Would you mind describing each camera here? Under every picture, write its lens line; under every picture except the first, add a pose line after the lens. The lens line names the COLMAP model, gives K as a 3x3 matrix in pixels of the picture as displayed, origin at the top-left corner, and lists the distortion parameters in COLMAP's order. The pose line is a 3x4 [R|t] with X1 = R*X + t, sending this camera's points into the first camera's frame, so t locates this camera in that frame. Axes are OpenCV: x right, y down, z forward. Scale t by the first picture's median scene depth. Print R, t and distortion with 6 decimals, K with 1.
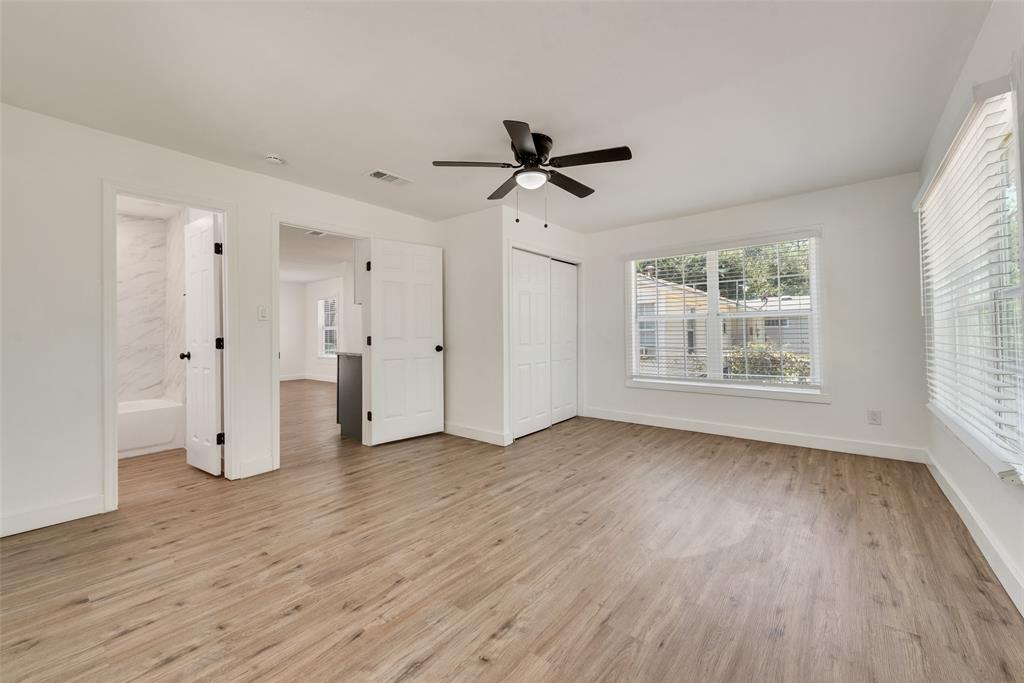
lens RADIAL K [[408.0, 0, 509.0], [0, 408.0, 318.3], [0, 0, 1]] dist [0.008840, -0.000576]
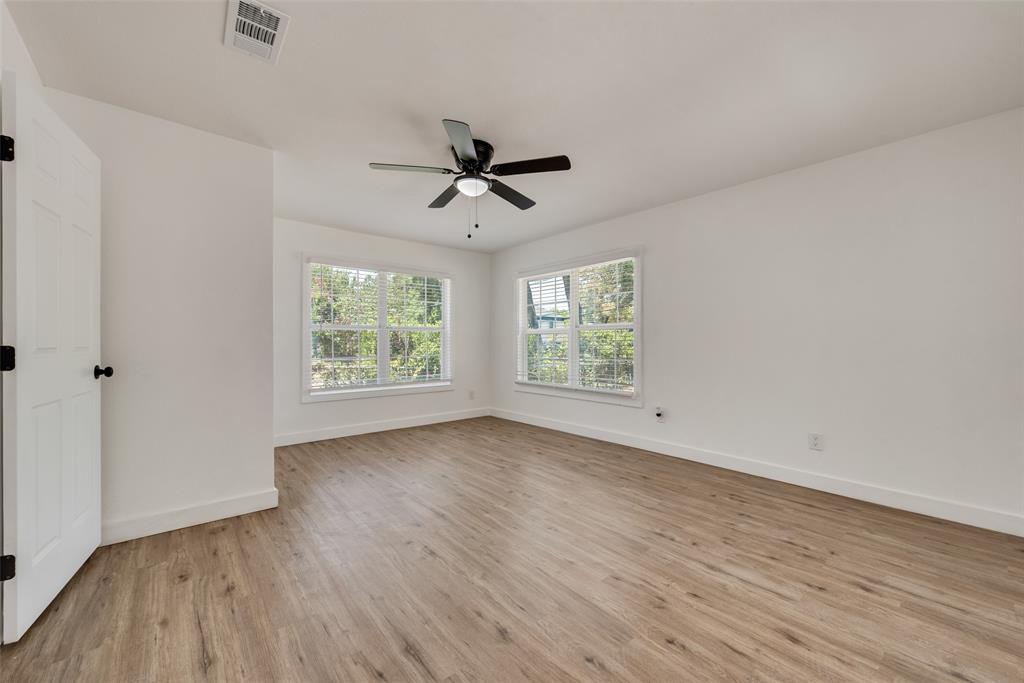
lens RADIAL K [[400.3, 0, 510.9], [0, 400.3, 347.8], [0, 0, 1]] dist [0.006395, -0.000001]
pose [[0.182749, -0.005351, 0.983145, -0.935083], [-0.037672, 0.999213, 0.012441, 0.037615], [-0.982438, -0.039310, 0.182404, 0.780489]]
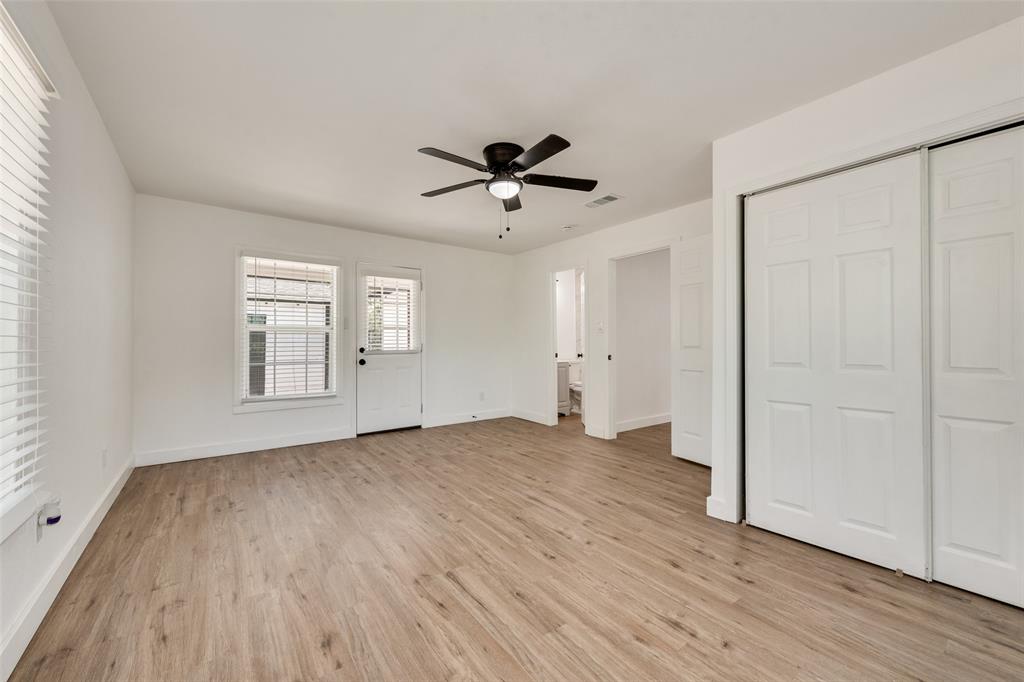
lens RADIAL K [[404.0, 0, 510.2], [0, 404.0, 338.8], [0, 0, 1]] dist [0.005730, -0.000298]
pose [[-0.249612, -0.002078, -0.968344, 1.083375], [0.035409, 0.999309, -0.011272, 0.042542], [0.967698, -0.037101, -0.249366, 1.345226]]
